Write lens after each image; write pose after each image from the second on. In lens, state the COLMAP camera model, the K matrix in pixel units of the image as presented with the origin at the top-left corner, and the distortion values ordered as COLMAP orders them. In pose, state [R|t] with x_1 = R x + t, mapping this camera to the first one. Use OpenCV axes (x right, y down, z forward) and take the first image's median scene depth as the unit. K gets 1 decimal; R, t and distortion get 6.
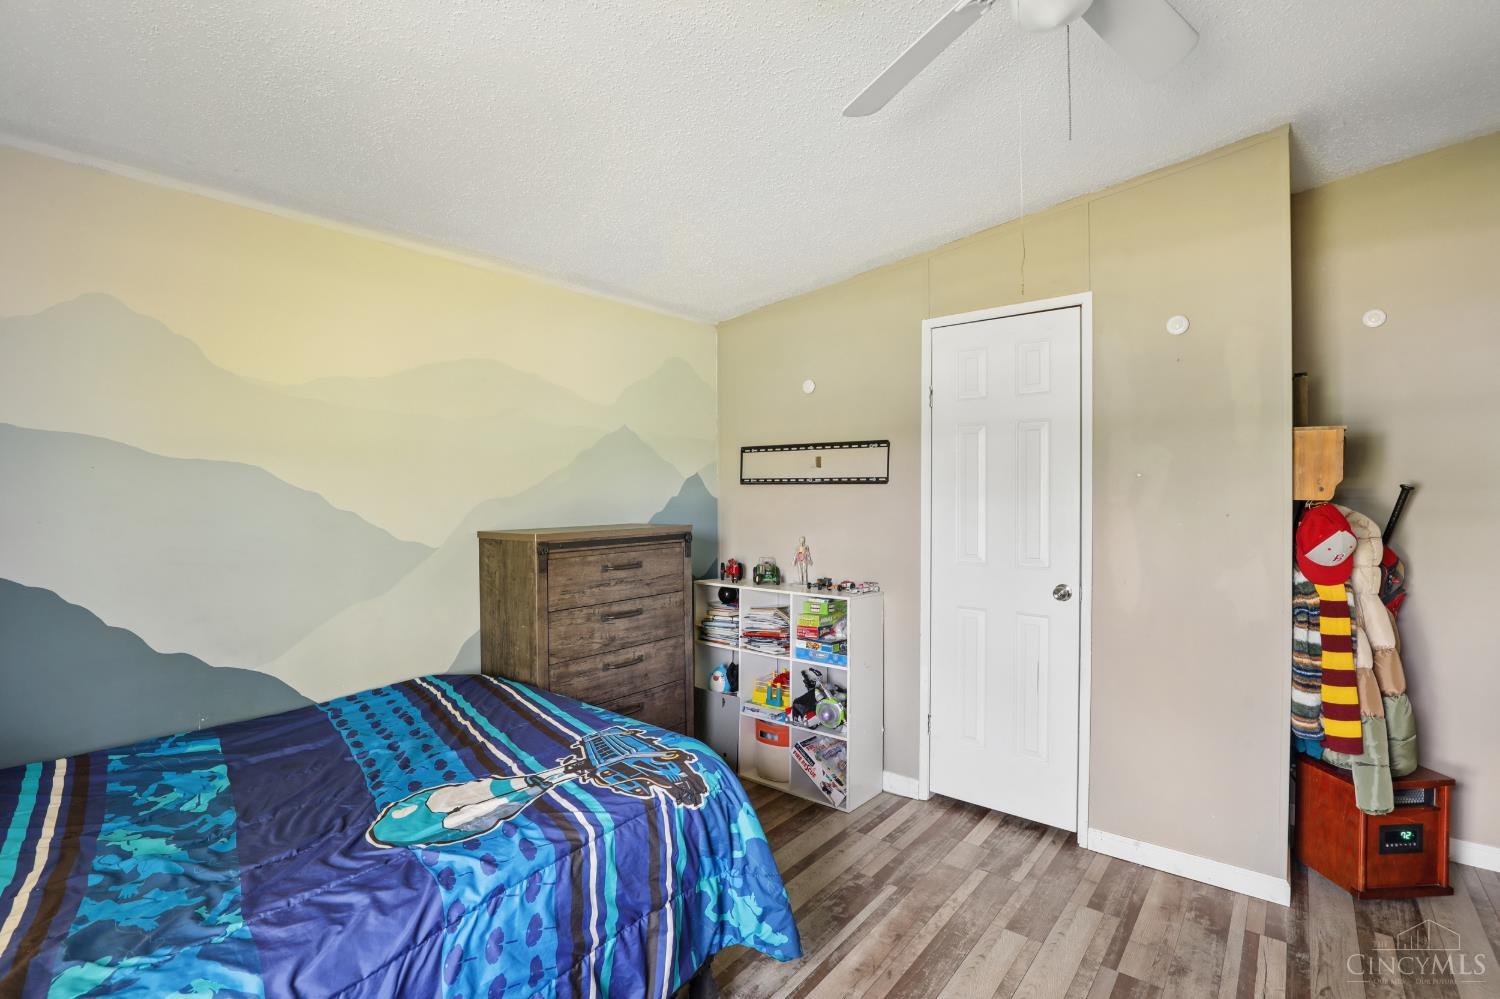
lens RADIAL K [[696.0, 0, 750.0], [0, 696.0, 499.5], [0, 0, 1]] dist [-0.024809, 0.000615]
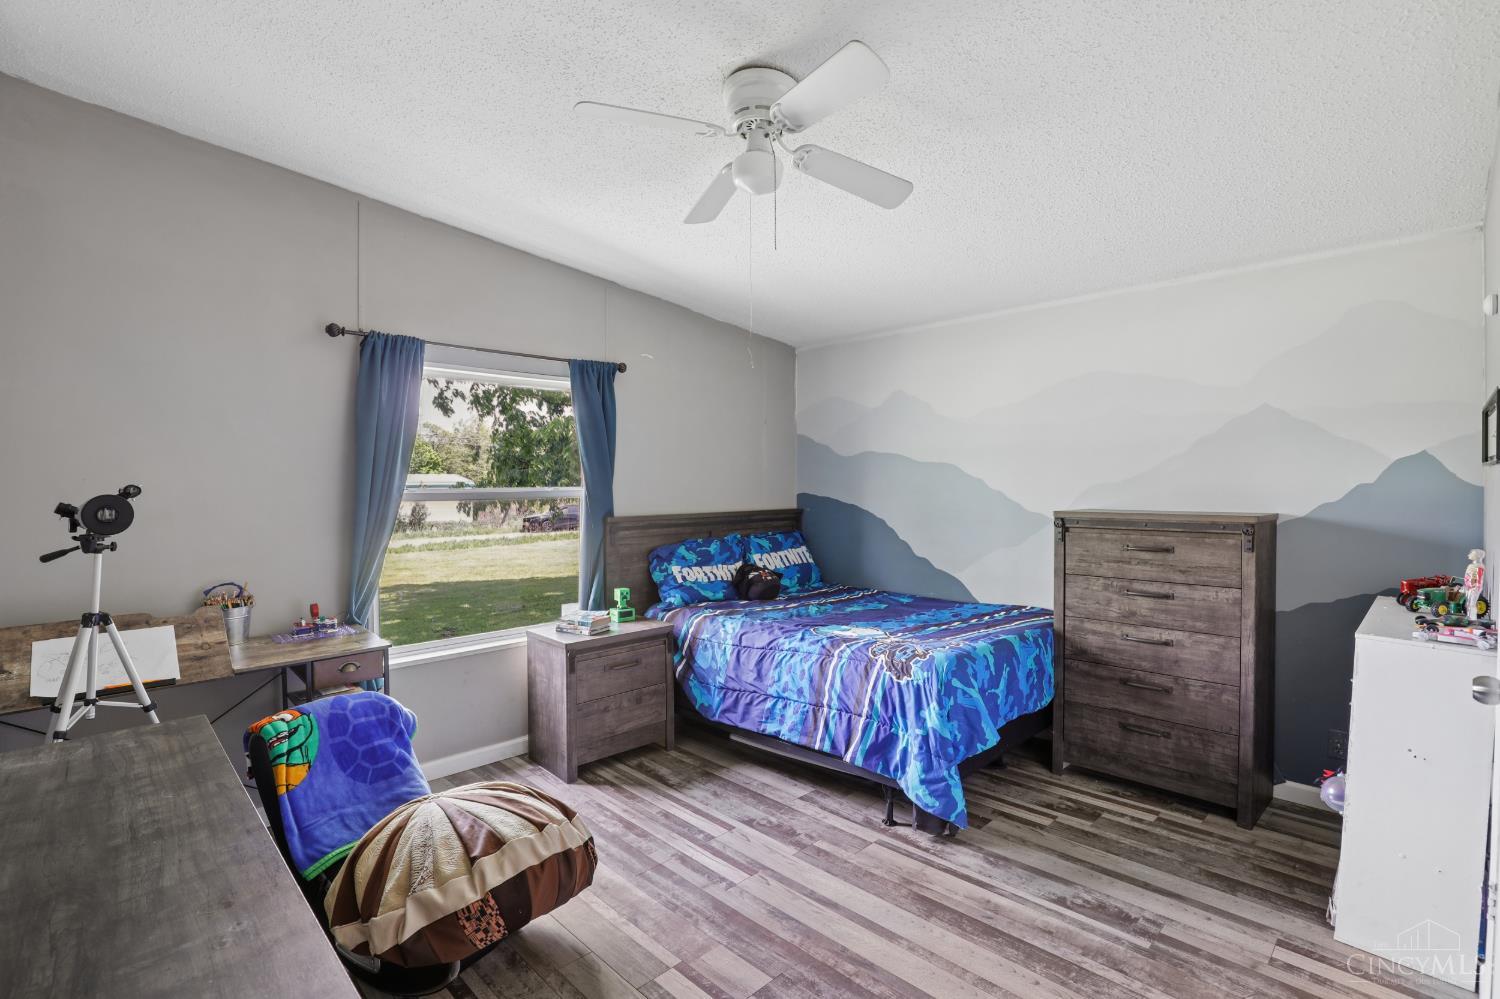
lens RADIAL K [[696.0, 0, 750.0], [0, 696.0, 499.5], [0, 0, 1]] dist [-0.024809, 0.000615]
pose [[-0.107664, 0.026729, -0.993828, 0.977664], [-0.011108, 0.999544, 0.028086, -0.000652], [0.994125, 0.014064, -0.107318, 0.544671]]
